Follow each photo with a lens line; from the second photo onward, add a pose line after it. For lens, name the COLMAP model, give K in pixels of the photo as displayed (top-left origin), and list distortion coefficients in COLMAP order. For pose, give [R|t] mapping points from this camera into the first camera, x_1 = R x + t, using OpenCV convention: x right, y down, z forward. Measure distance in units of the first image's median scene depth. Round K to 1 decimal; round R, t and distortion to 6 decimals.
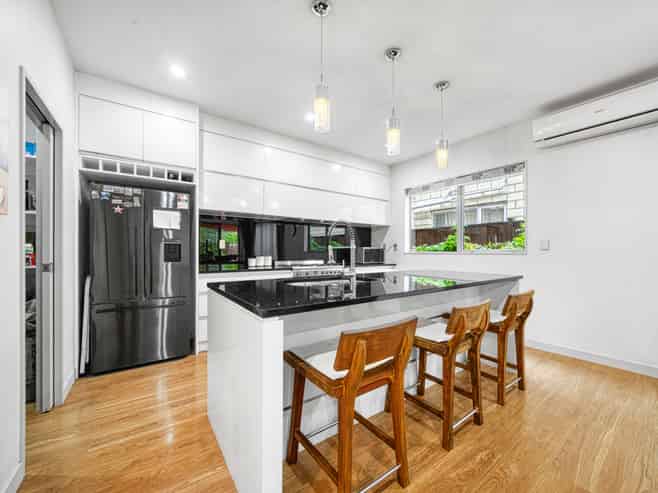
lens RADIAL K [[260.5, 0, 325.7], [0, 260.5, 251.3], [0, 0, 1]] dist [-0.001509, 0.000062]
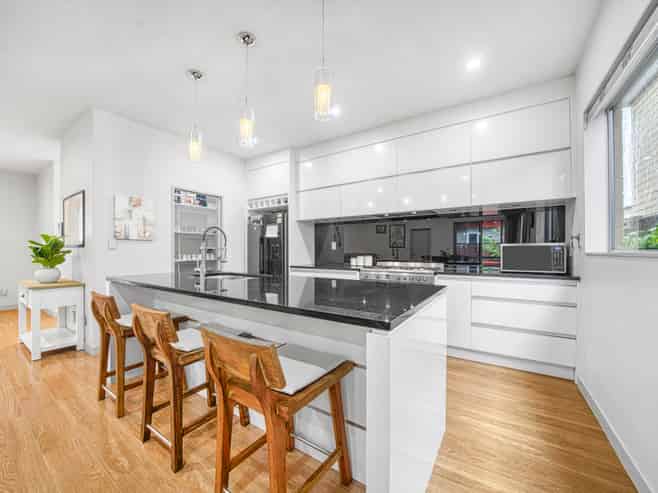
lens RADIAL K [[260.5, 0, 323.4], [0, 260.5, 248.7], [0, 0, 1]] dist [-0.001509, 0.000062]
pose [[0.354278, -0.006658, -0.935116, 0.847456], [0.003054, 0.999978, -0.005962, -0.006022], [0.935135, -0.000743, 0.354290, 0.642544]]
